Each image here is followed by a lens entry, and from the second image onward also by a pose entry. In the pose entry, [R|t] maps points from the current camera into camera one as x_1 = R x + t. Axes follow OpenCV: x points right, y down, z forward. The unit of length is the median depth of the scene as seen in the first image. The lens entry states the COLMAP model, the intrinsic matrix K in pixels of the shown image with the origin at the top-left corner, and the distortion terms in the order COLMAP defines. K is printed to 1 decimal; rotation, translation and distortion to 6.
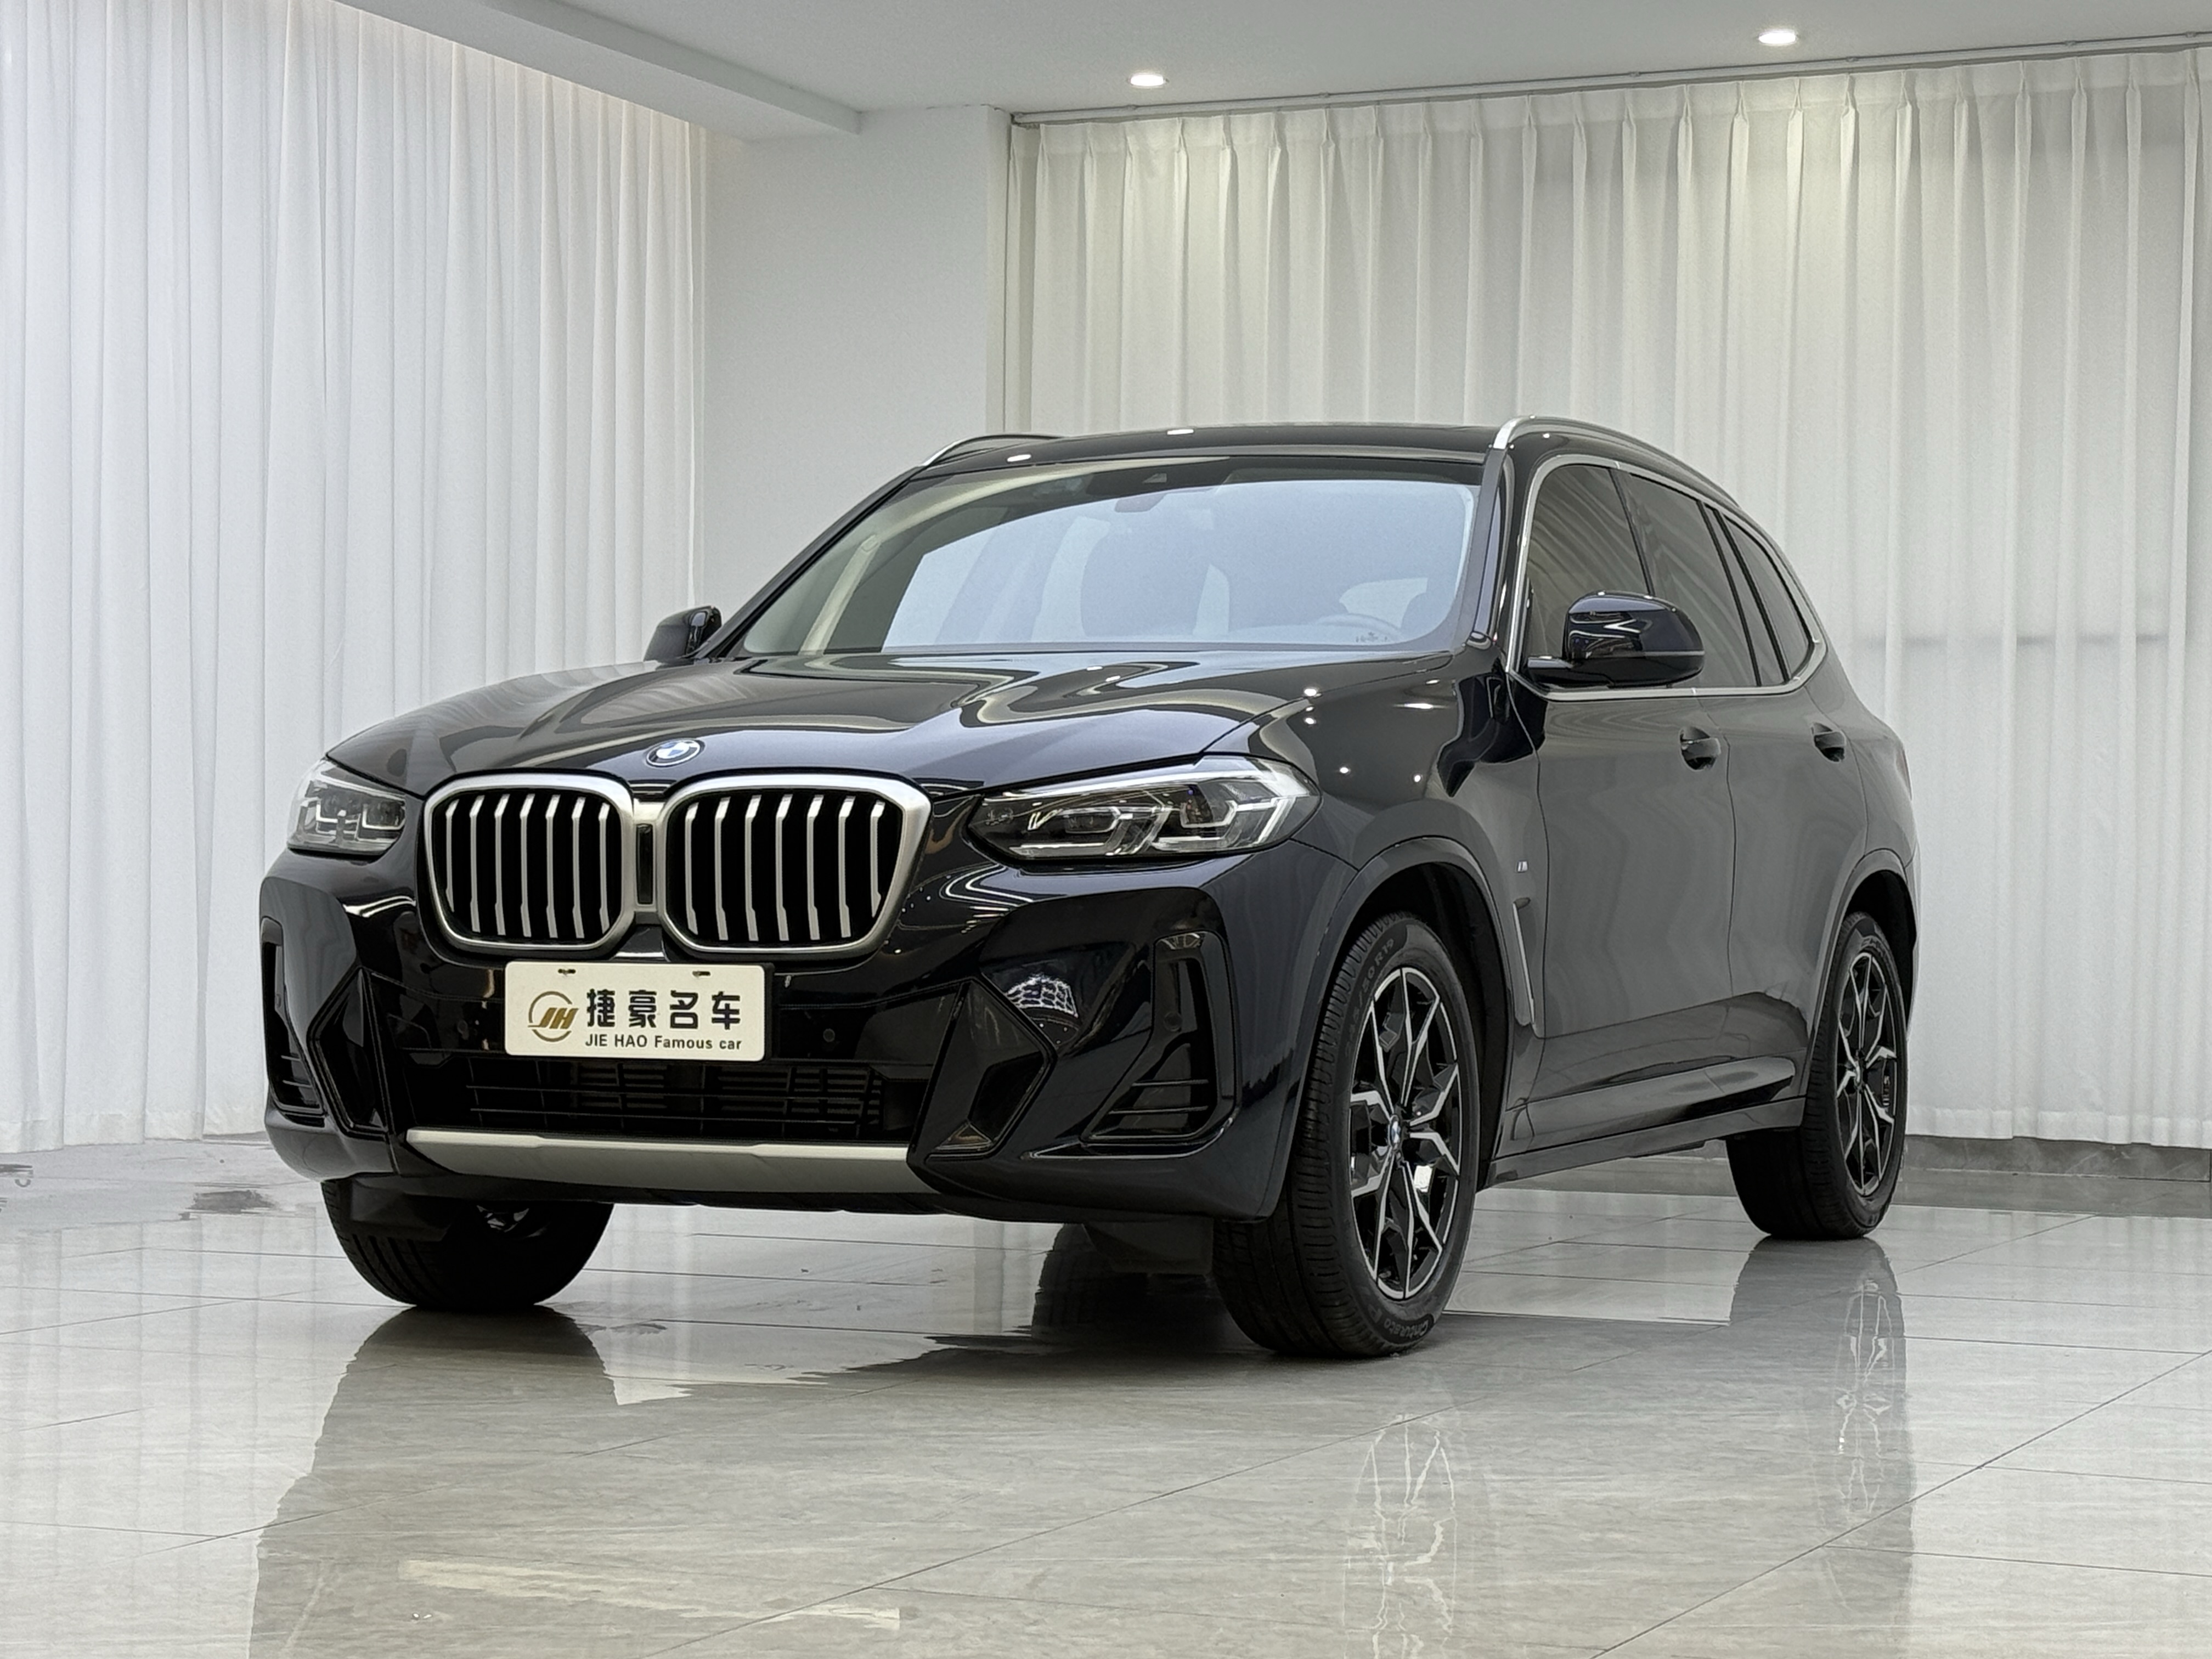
lens RADIAL K [[4530.2, 0, 1106.1], [0, 4530.2, 822.4], [0, 0, 1]] dist [0.074472, 0.000000]
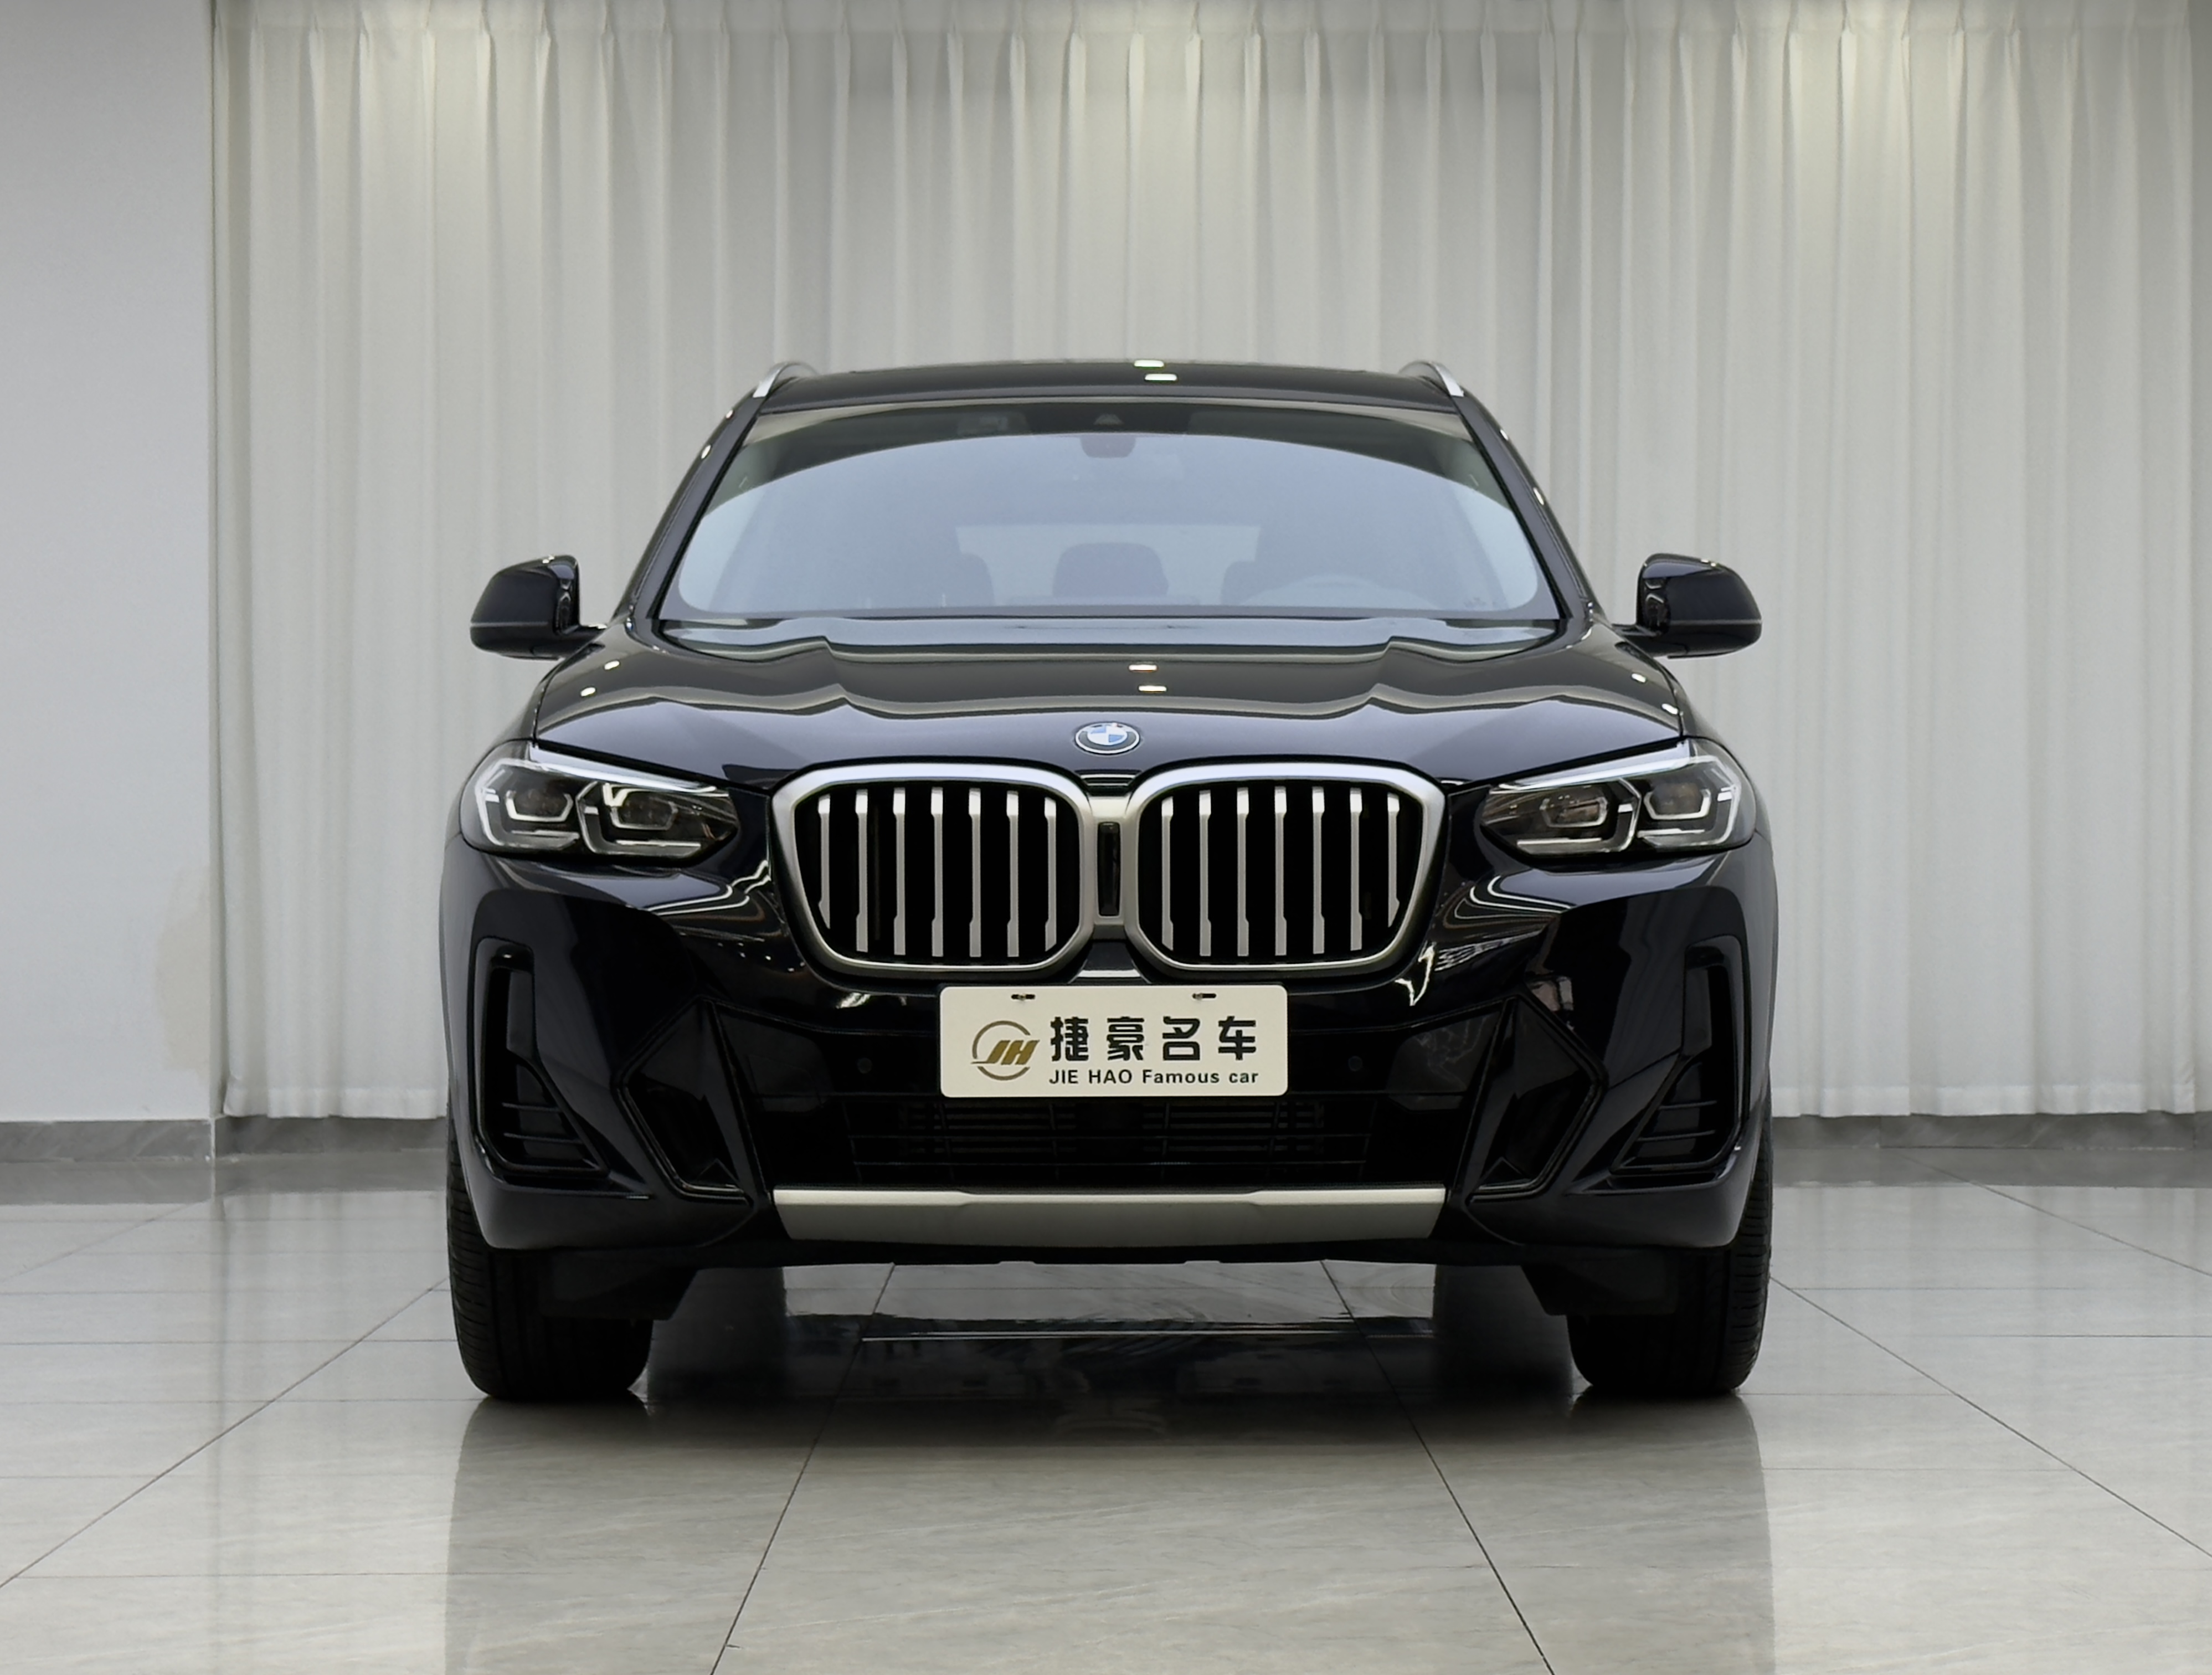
lens RADIAL K [[4631.1, 0, 1105.8], [0, 4631.1, 845.5], [0, 0, 1]] dist [0.119130, 0.000000]
pose [[0.906438, -0.013454, 0.422124, -0.471383], [0.004771, 0.999755, 0.021619, -0.014110], [-0.422311, -0.017582, 0.906280, 0.210199]]
